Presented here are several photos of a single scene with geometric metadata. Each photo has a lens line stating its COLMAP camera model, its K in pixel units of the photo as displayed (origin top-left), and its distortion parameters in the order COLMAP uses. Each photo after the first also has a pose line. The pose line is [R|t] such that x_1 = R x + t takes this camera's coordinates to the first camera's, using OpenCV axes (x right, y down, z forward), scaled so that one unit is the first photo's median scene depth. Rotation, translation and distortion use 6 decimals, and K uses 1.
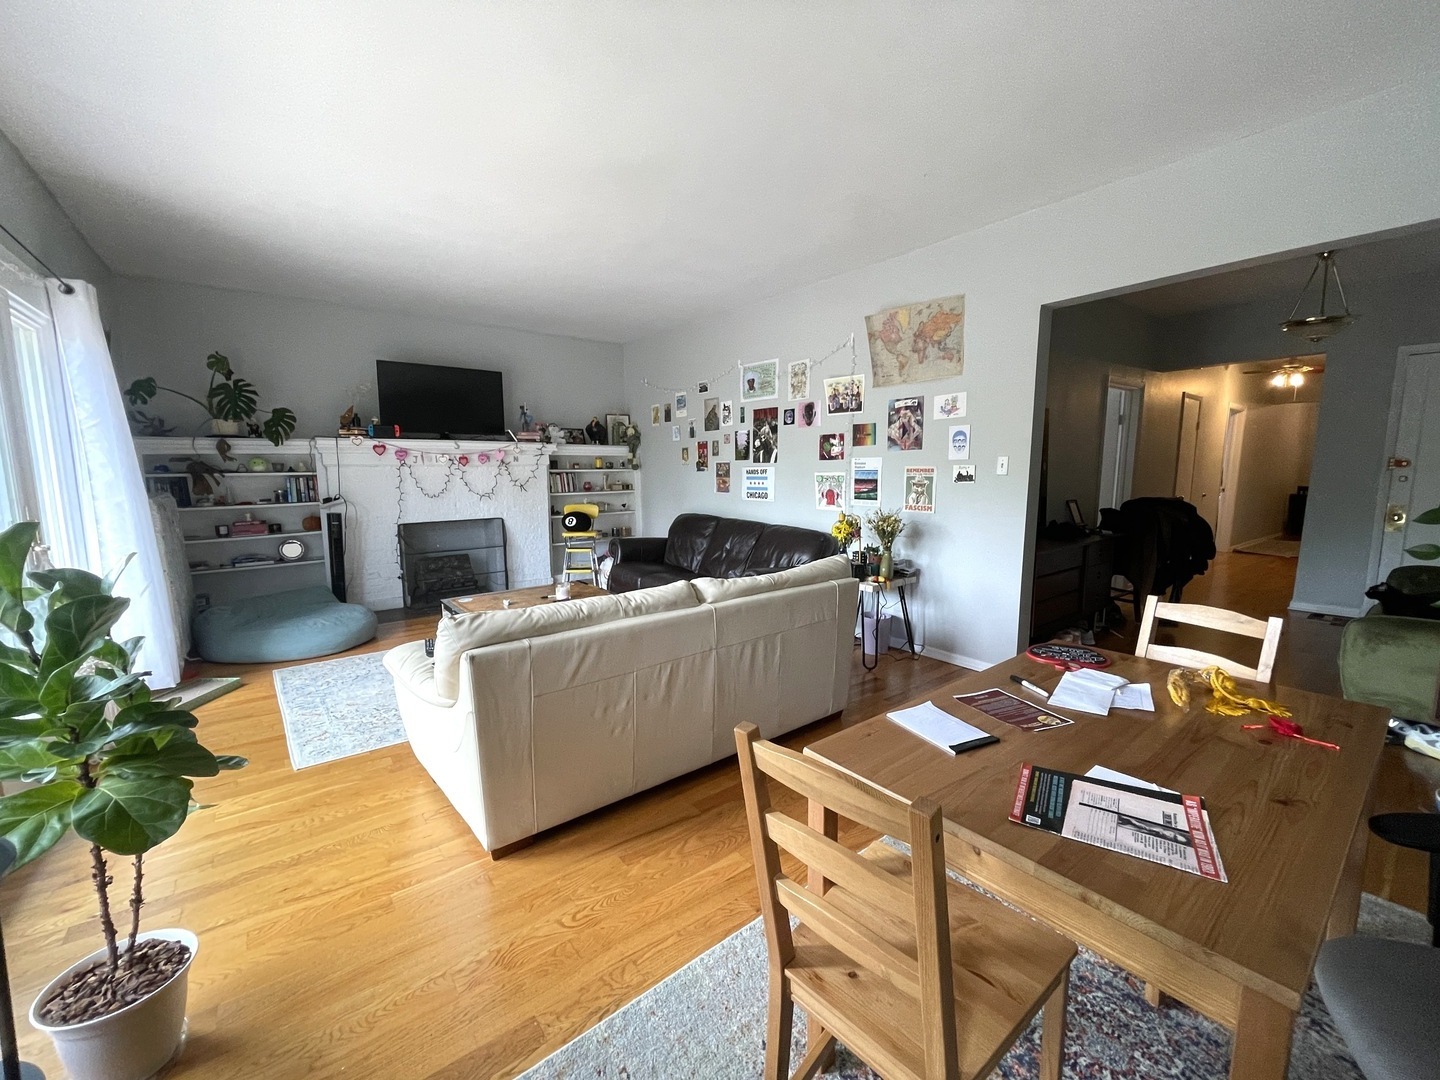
lens RADIAL K [[582.2, 0, 723.1], [0, 582.2, 542.3], [0, 0, 1]] dist [-0.007203, 0.000791]
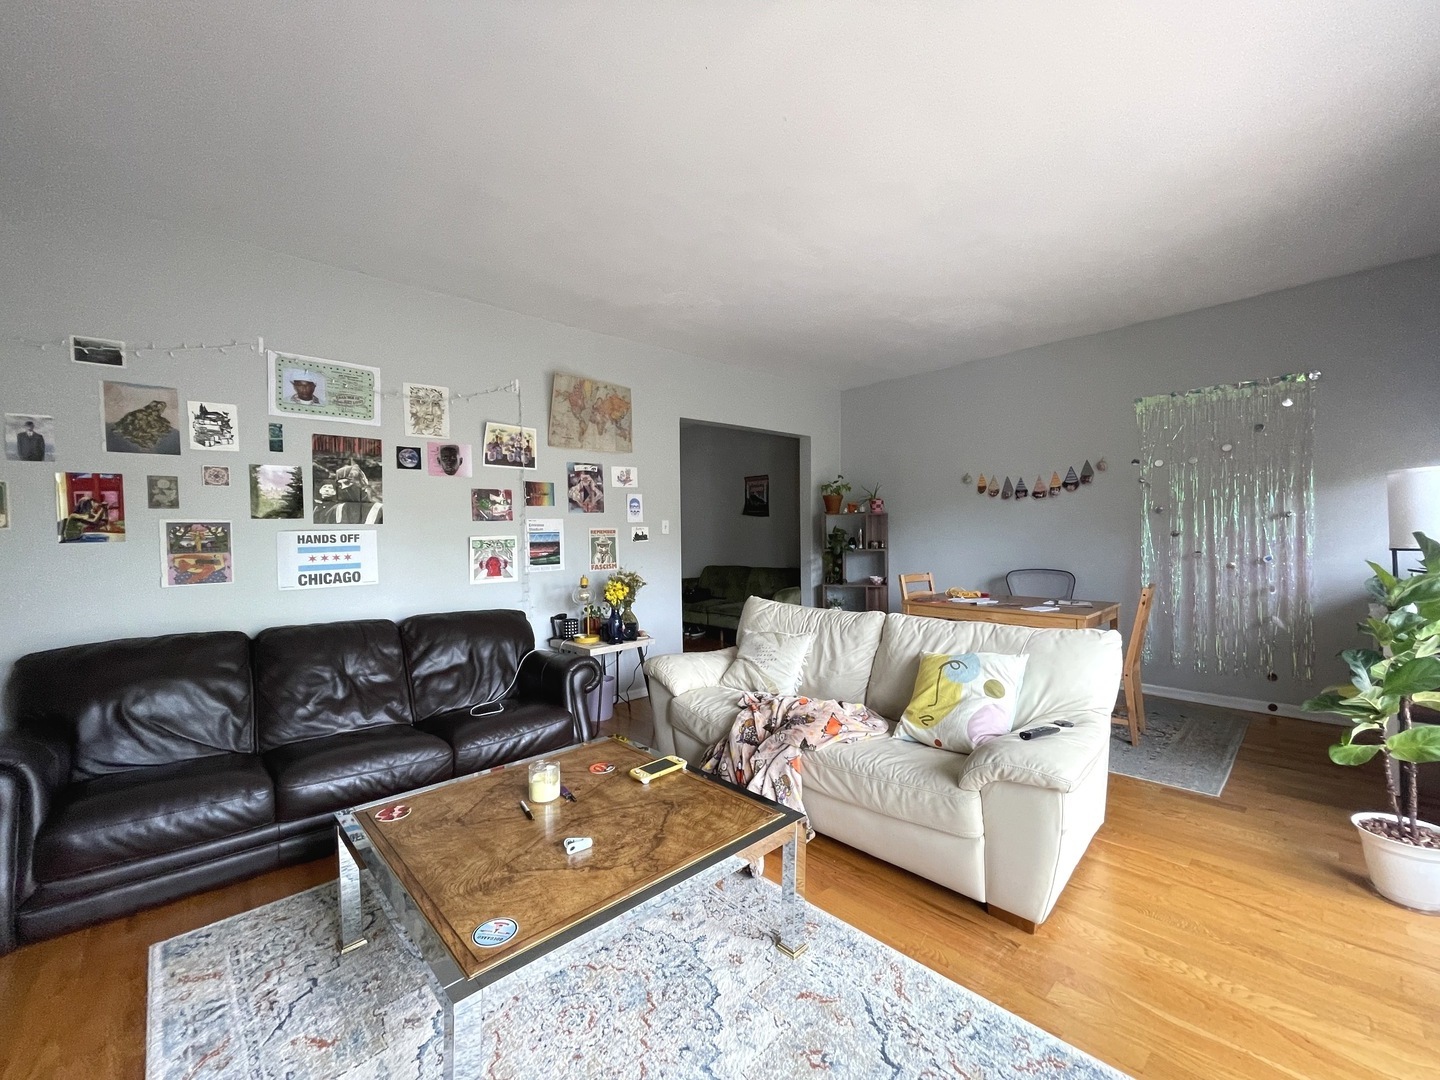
lens RADIAL K [[582.2, 0, 723.1], [0, 582.2, 542.3], [0, 0, 1]] dist [-0.007203, 0.000791]
pose [[-0.080705, -0.008328, 0.996703, -0.593527], [0.147589, 0.988842, 0.020213, -0.073925], [-0.985751, 0.148734, -0.078575, 0.686759]]
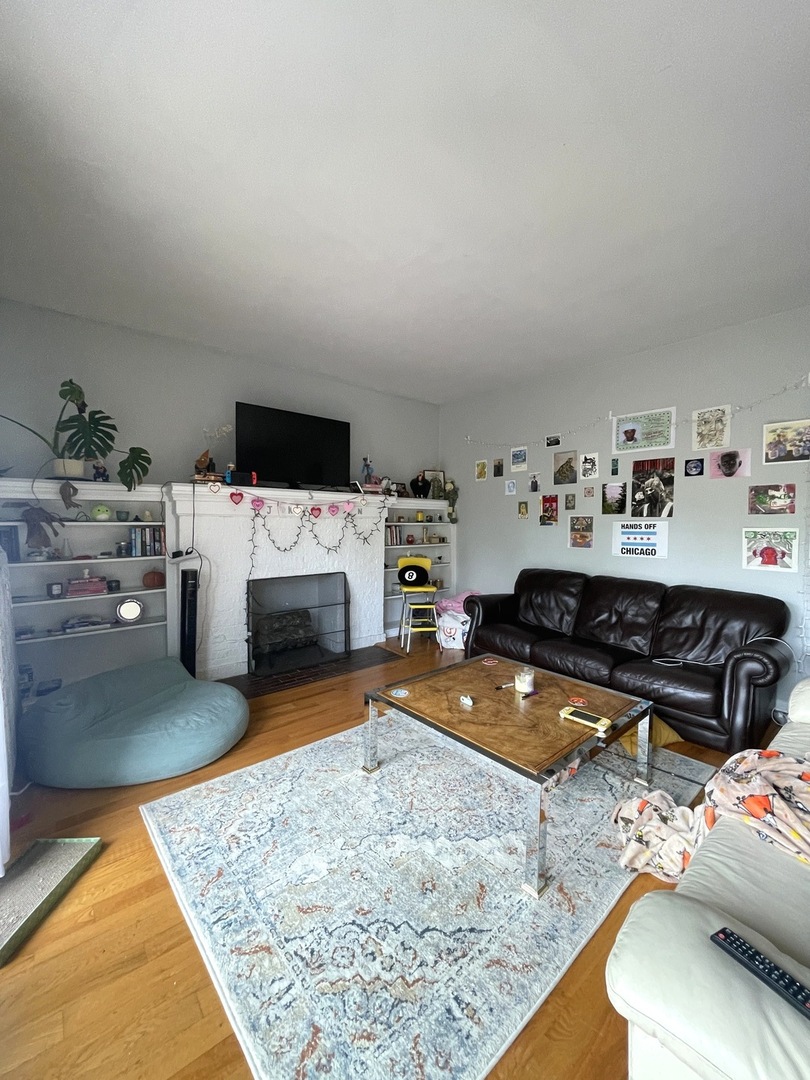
lens RADIAL K [[436.6, 0, 406.9], [0, 436.6, 537.1], [0, 0, 1]] dist [-0.007203, 0.000791]
pose [[0.999477, 0.007986, 0.031351, -0.354929], [-0.004979, 0.995479, -0.094854, -0.037324], [-0.031967, 0.094648, 0.994997, 0.331259]]
